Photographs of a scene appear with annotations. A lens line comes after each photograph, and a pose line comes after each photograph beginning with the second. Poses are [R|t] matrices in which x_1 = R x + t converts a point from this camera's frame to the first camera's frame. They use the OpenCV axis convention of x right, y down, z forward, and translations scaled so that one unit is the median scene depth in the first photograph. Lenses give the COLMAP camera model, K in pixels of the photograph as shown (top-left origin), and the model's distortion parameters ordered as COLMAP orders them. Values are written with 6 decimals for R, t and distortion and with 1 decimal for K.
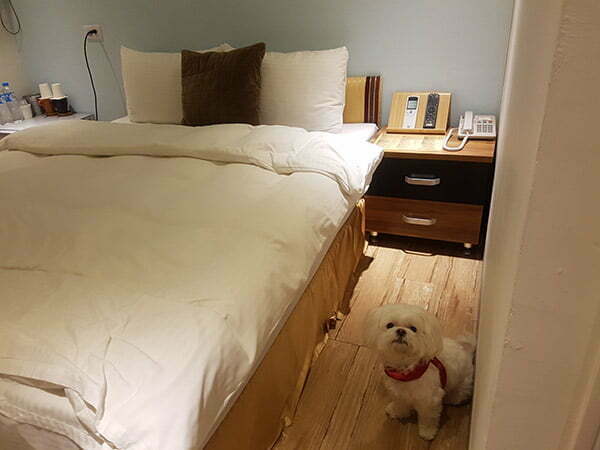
lens RADIAL K [[465.1, 0, 300.0], [0, 465.1, 227.4], [0, 0, 1]] dist [0.001548, -0.003562]
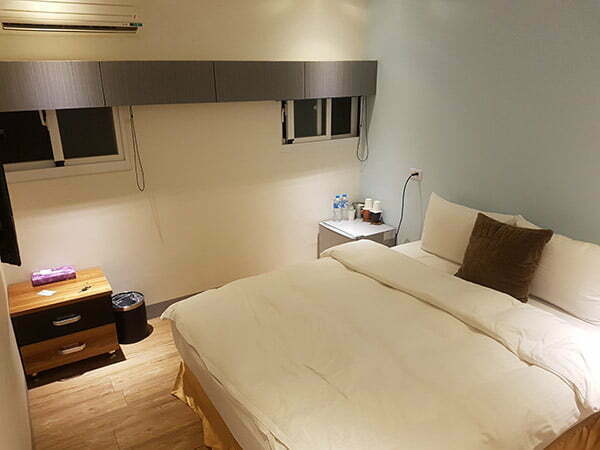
lens RADIAL K [[465.1, 0, 302.8], [0, 465.1, 226.1], [0, 0, 1]] dist [0.001548, -0.003562]
pose [[0.793890, 0.261798, -0.548817, 0.056080], [-0.330806, 0.943266, -0.028569, -0.172170], [0.510201, 0.204233, 0.835454, -0.232555]]
